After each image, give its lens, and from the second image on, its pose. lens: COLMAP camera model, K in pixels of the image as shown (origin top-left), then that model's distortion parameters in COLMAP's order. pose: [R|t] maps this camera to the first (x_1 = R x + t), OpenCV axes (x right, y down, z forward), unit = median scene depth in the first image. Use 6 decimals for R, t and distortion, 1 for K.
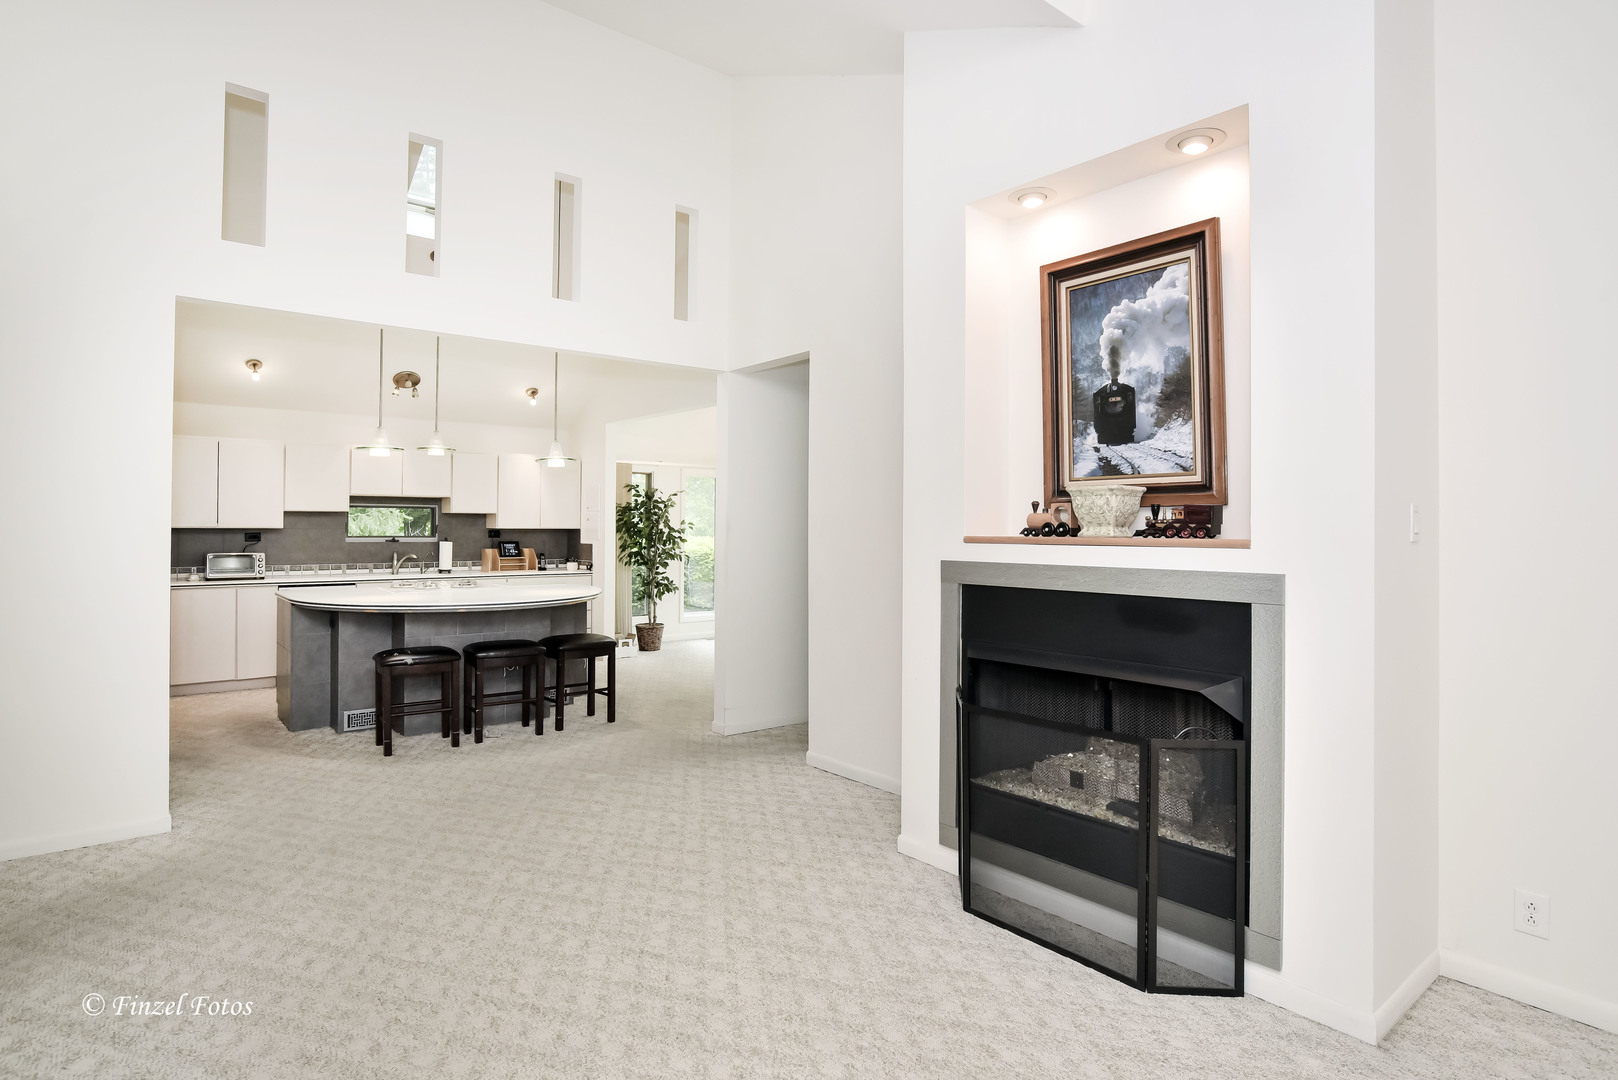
lens RADIAL K [[859.7, 0, 813.7], [0, 859.7, 521.4], [0, 0, 1]] dist [-0.034056, 0.001090]
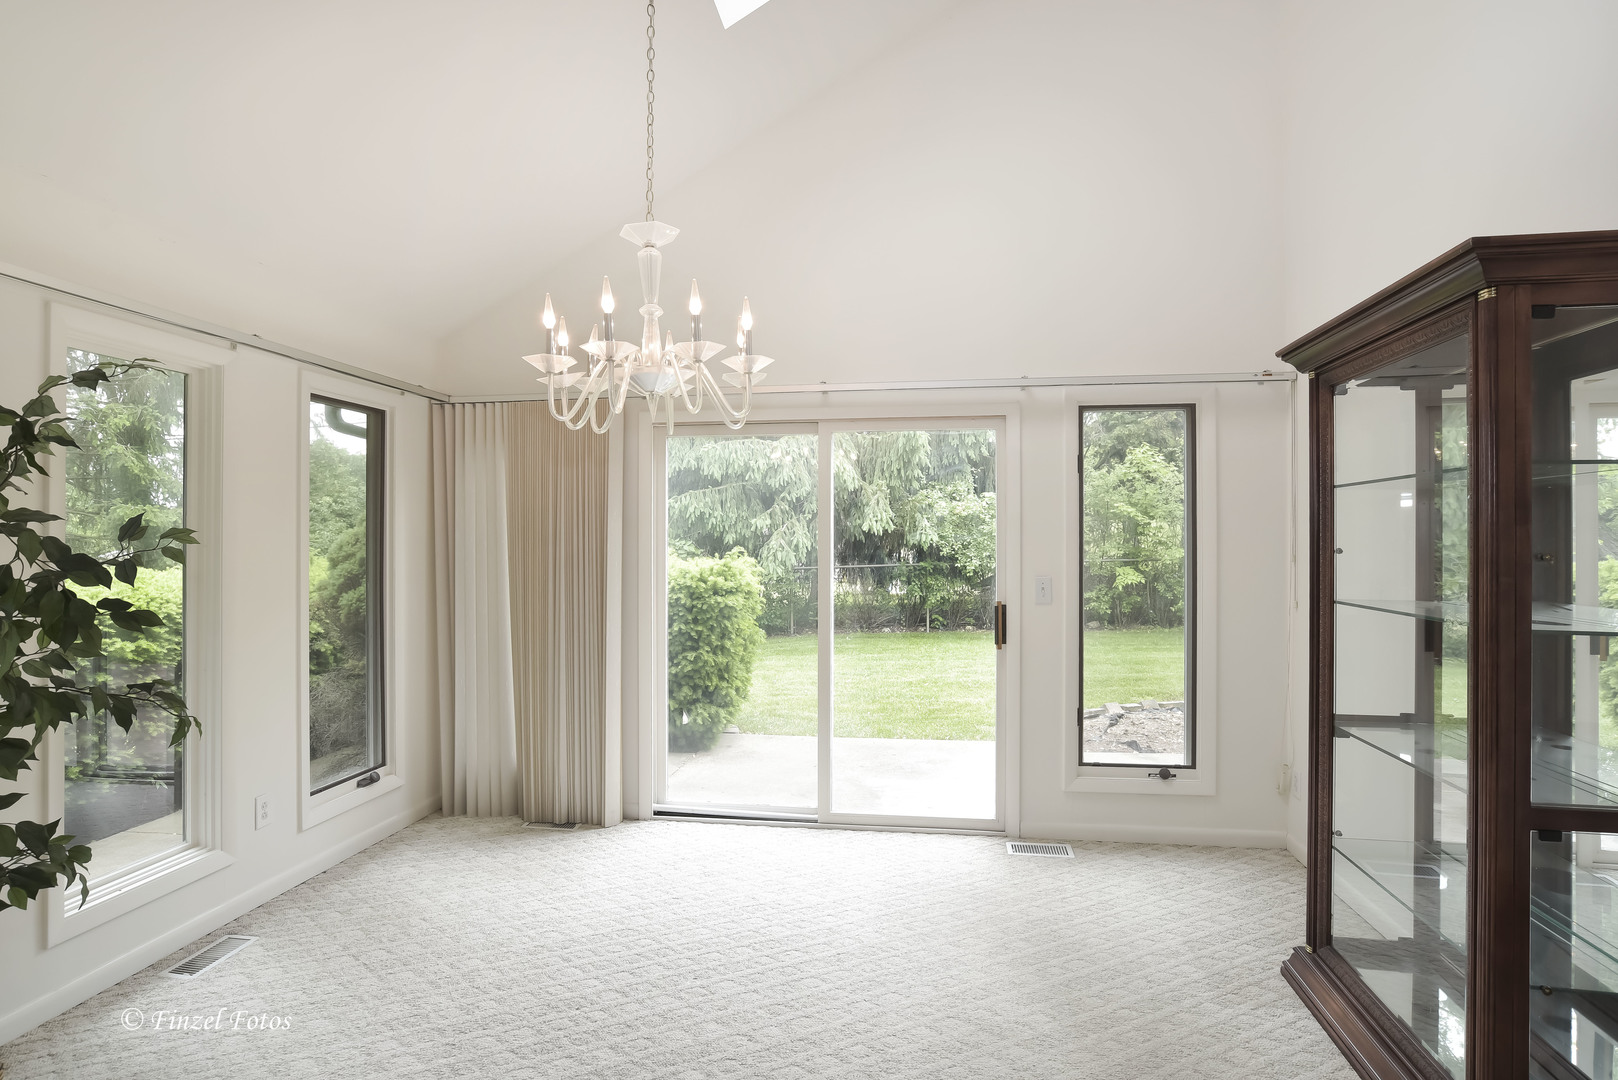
lens RADIAL K [[859.7, 0, 813.7], [0, 859.7, 521.4], [0, 0, 1]] dist [-0.034056, 0.001090]
pose [[0.749650, 0.005000, 0.661815, -0.182737], [0.004083, 0.999917, -0.012179, 0.003377], [-0.661822, 0.011832, 0.749568, 0.847101]]
